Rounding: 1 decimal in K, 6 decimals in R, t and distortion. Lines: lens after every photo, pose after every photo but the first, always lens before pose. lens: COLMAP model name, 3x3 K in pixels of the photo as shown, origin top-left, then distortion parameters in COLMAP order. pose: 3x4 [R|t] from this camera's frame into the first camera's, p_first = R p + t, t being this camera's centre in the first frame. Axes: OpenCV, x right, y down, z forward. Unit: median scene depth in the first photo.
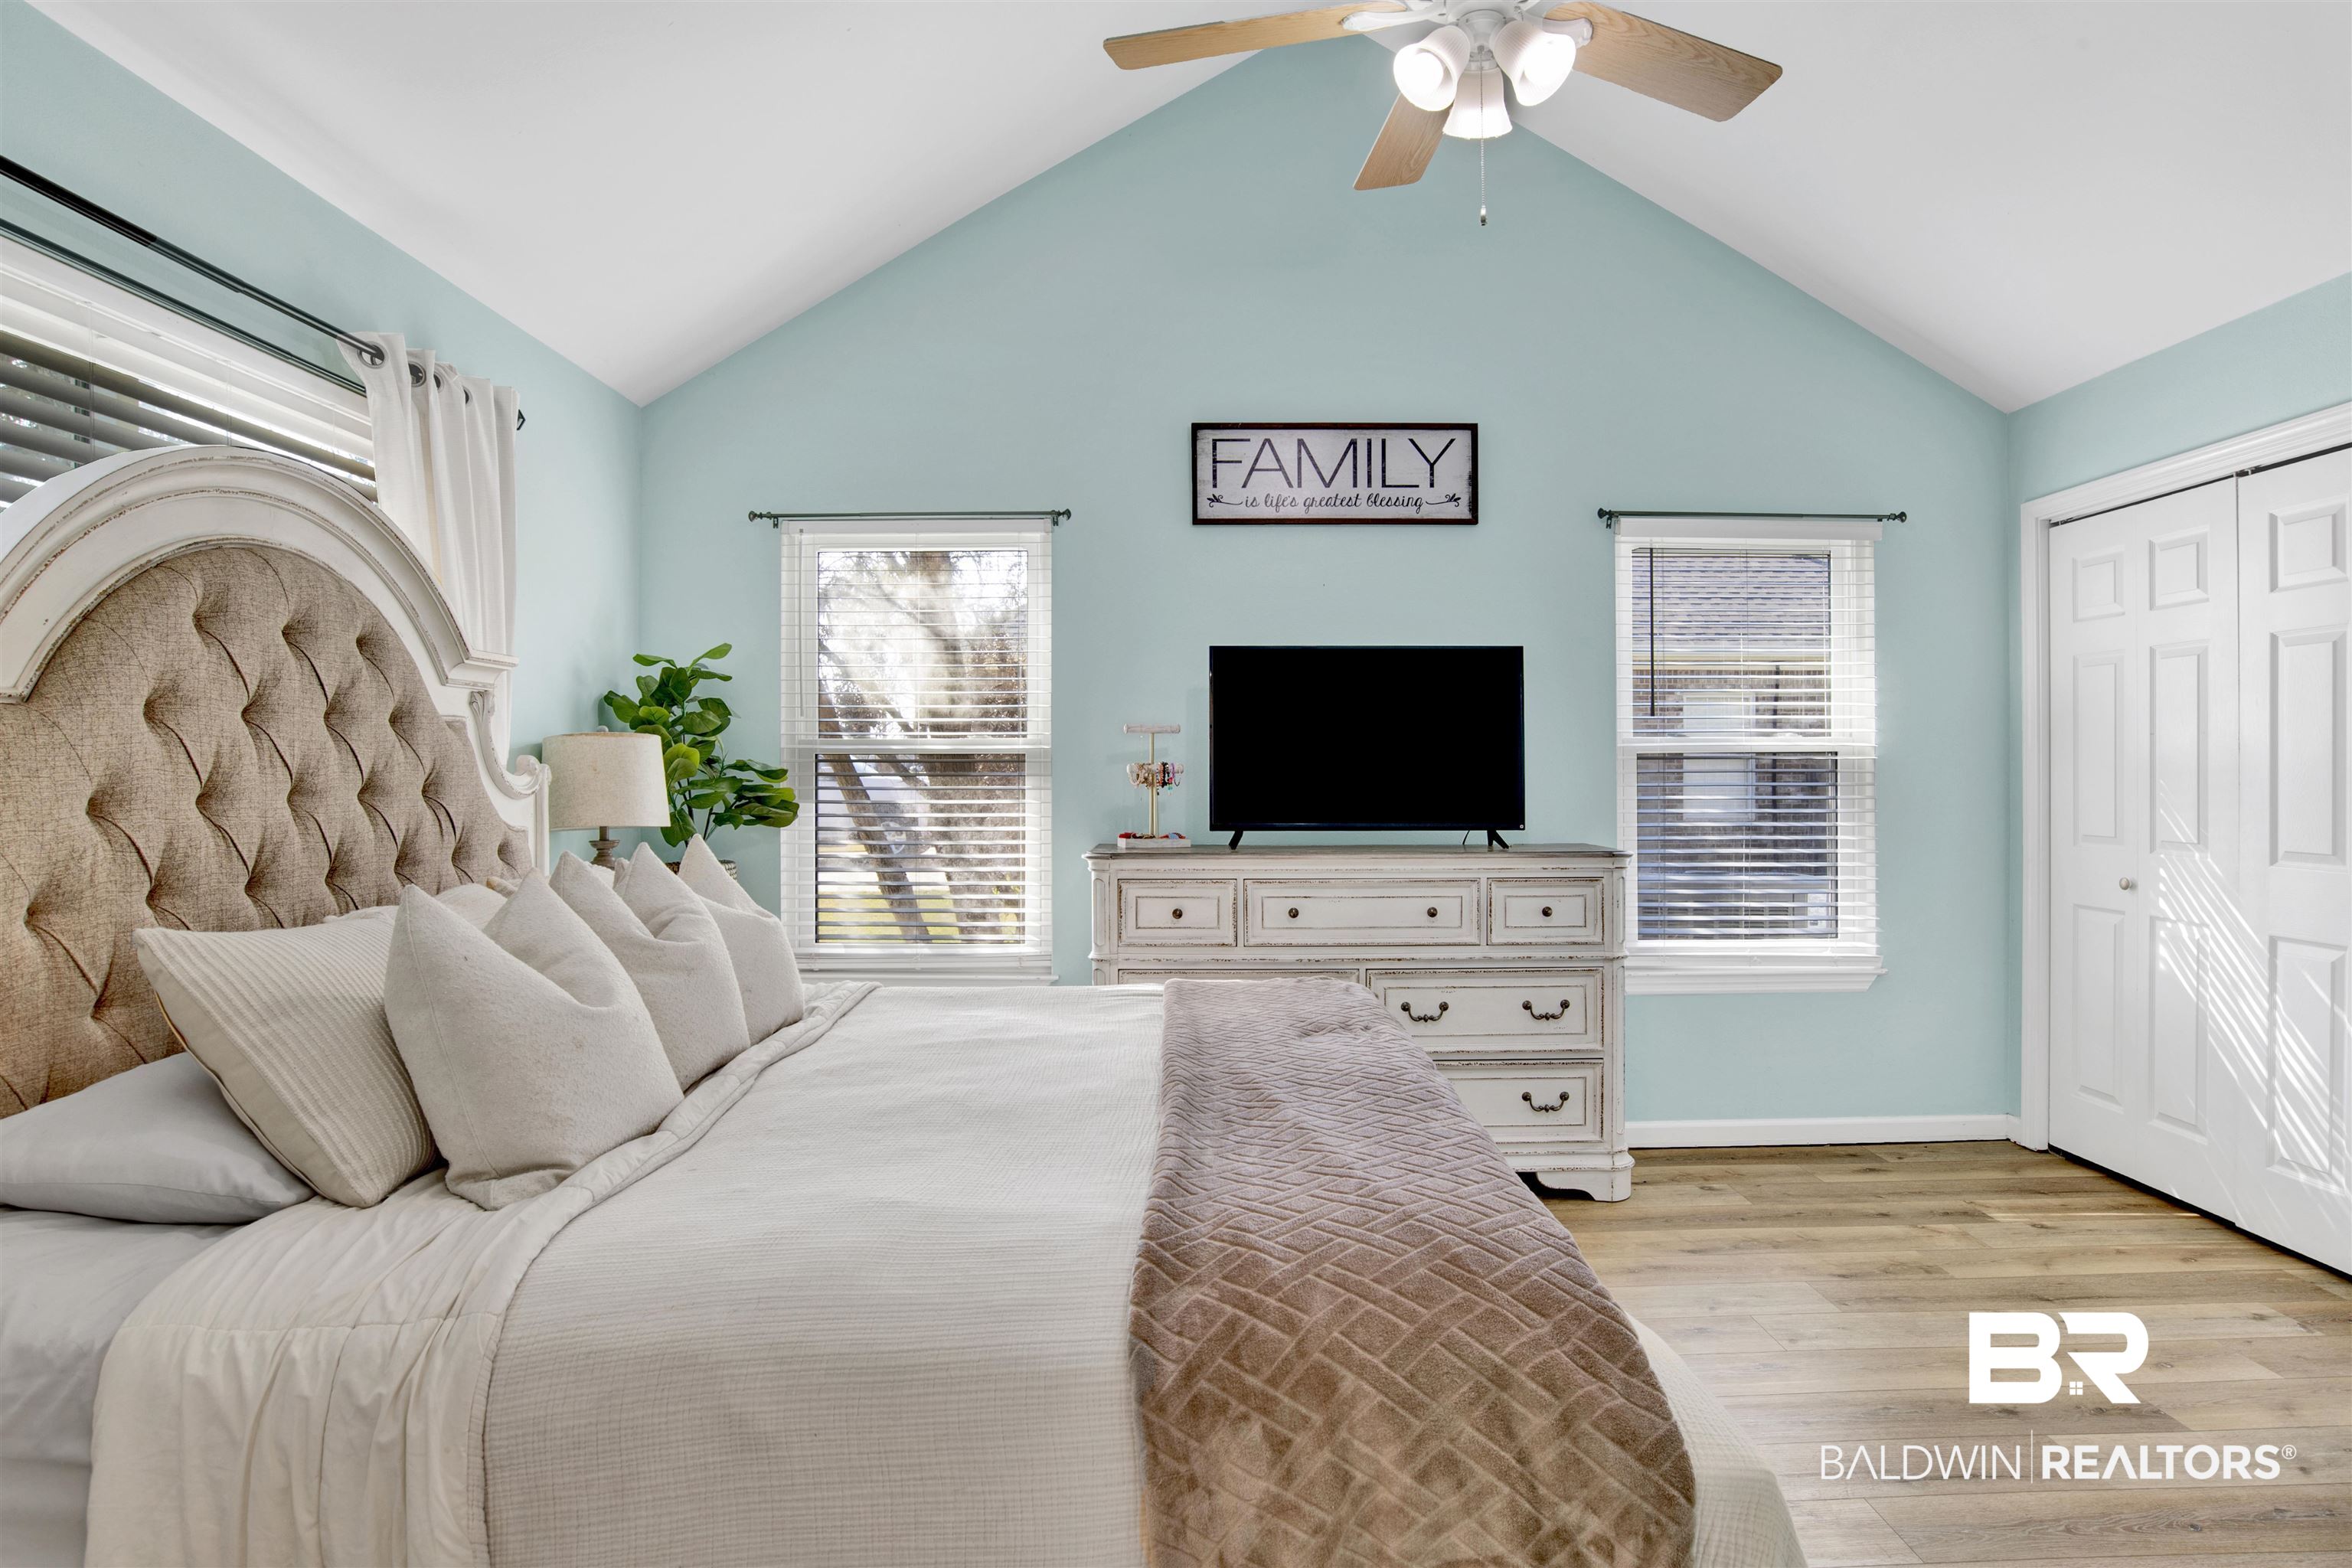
lens RADIAL K [[1257.5, 0, 1184.5], [0, 1257.5, 774.2], [0, 0, 1]] dist [-0.071281, 0.026909]
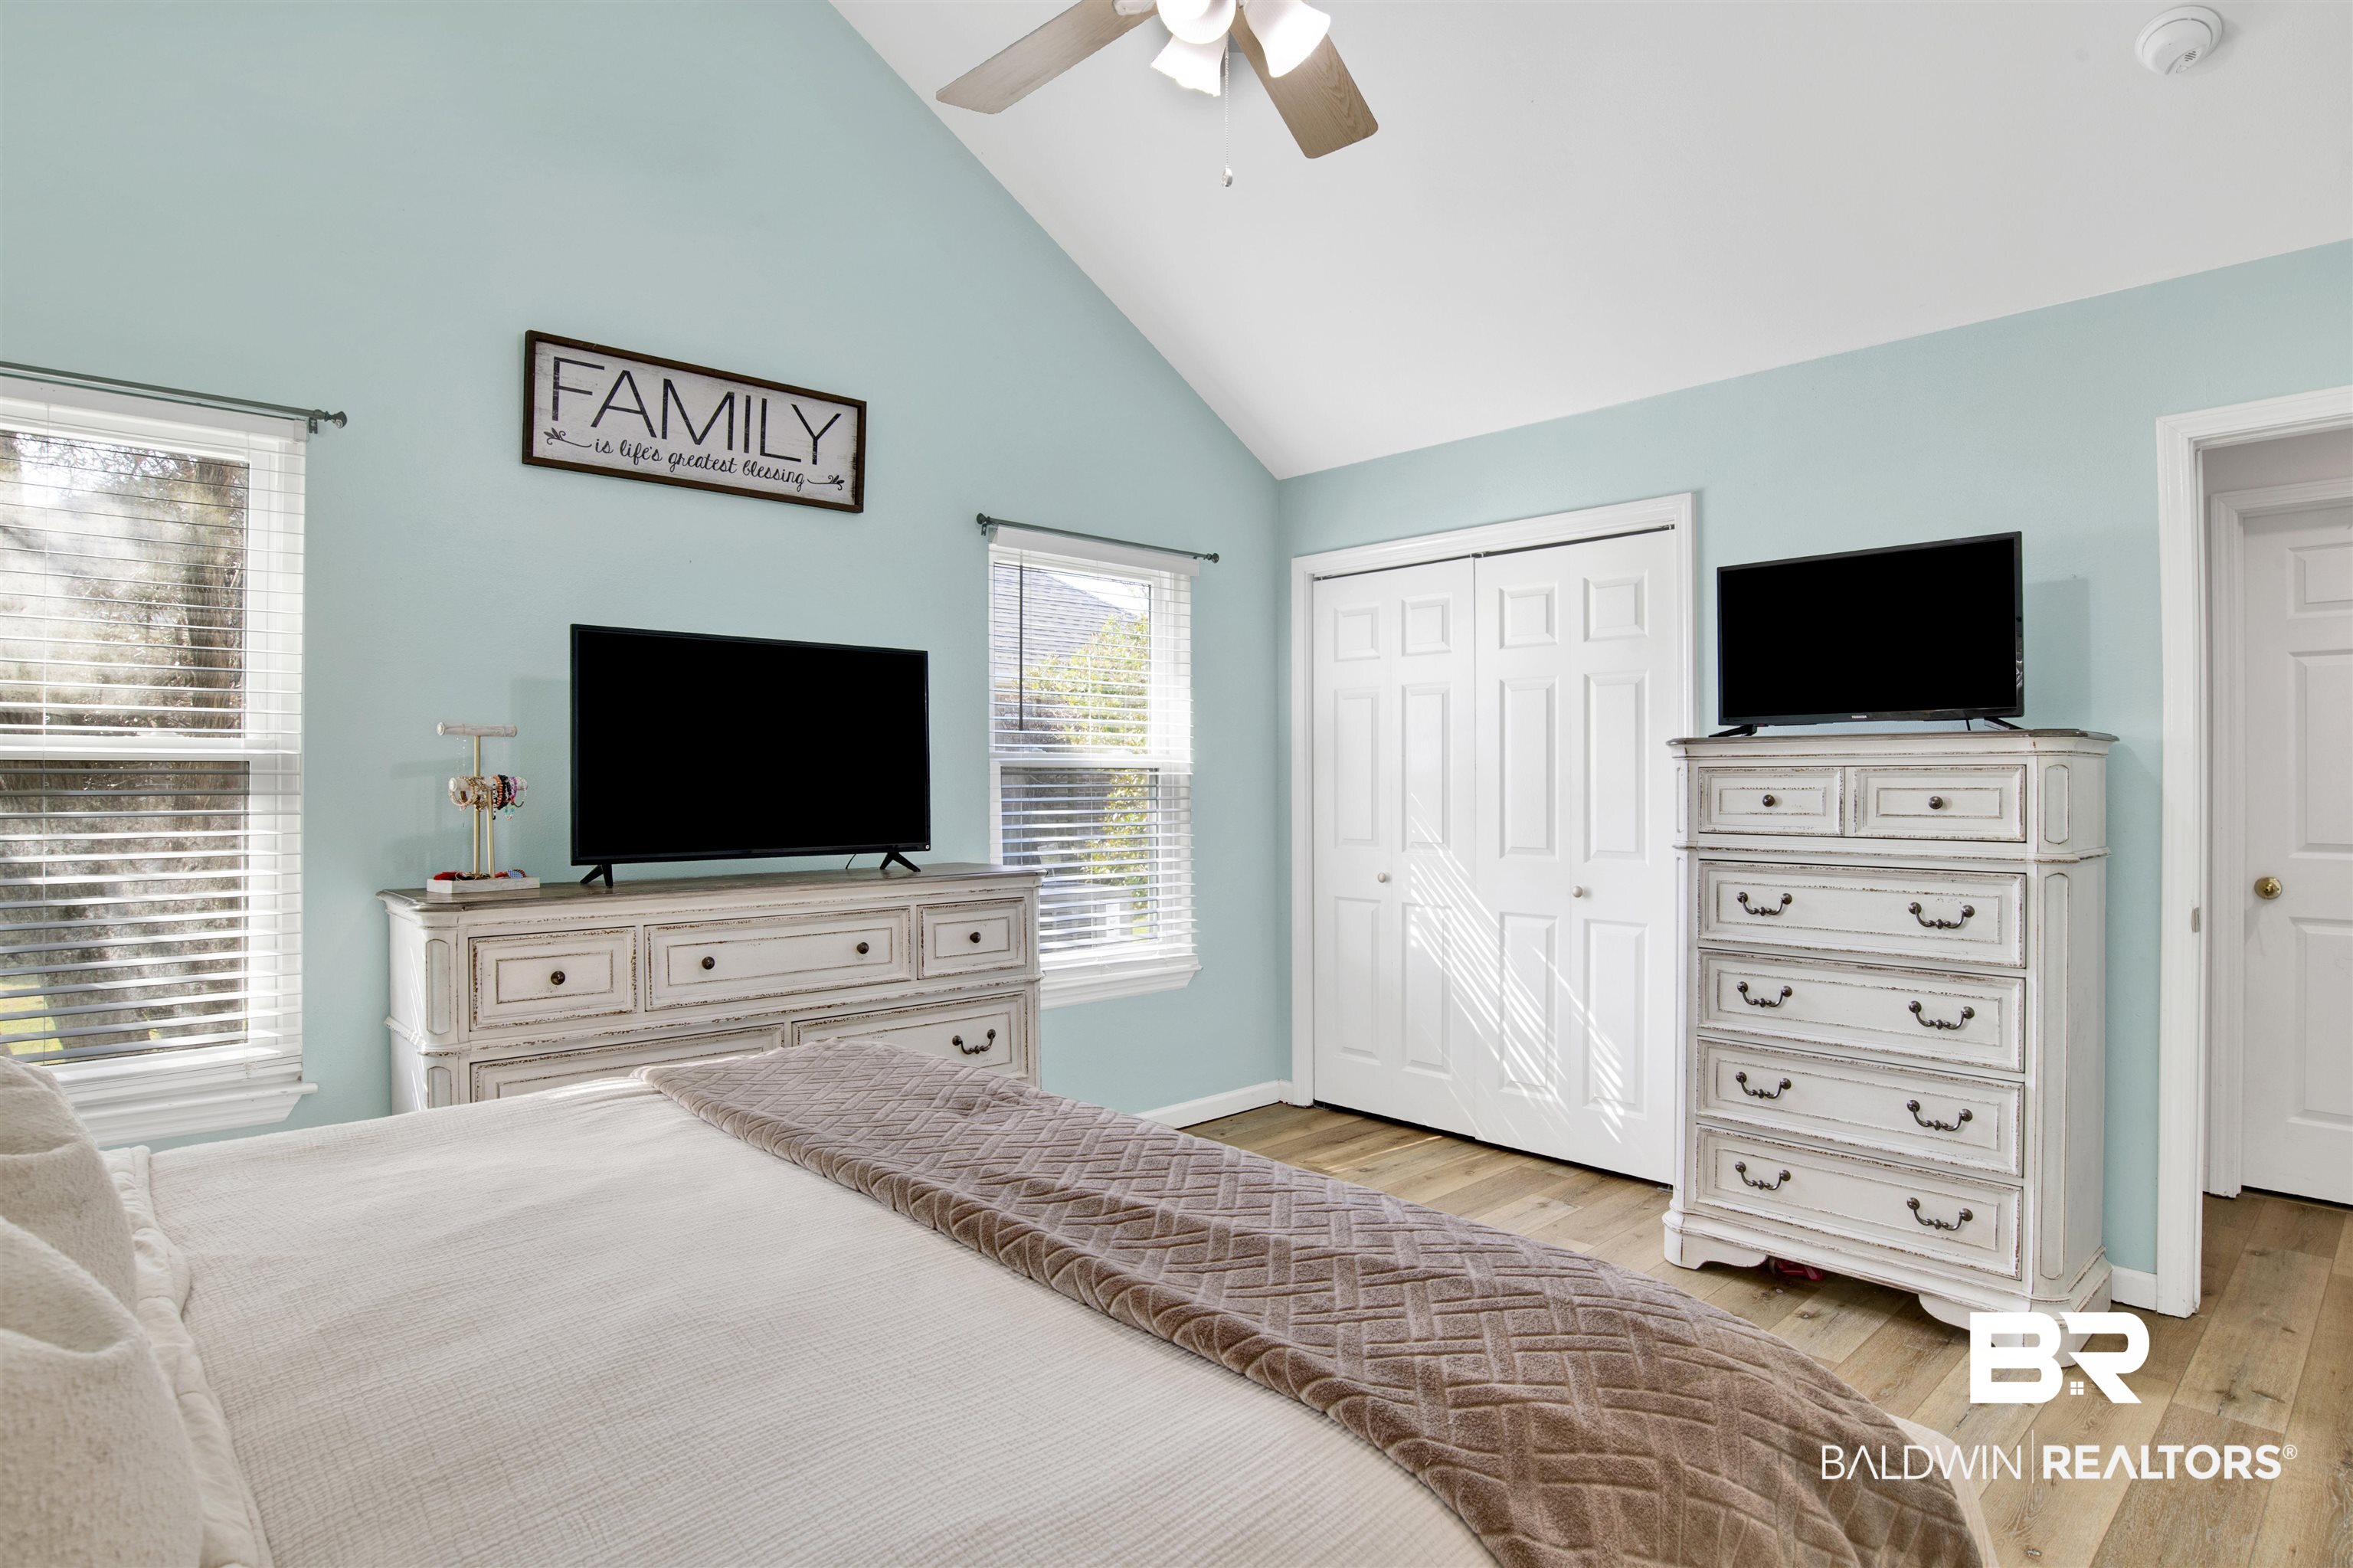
lens RADIAL K [[1254.2, 0, 1225.5], [0, 1254.2, 777.6], [0, 0, 1]] dist [-0.087722, 0.042844]
pose [[0.731962, 0.003428, 0.681337, -0.188516], [0.001878, 0.999973, -0.007049, -0.002223], [-0.681343, 0.006440, 0.731936, 0.172086]]
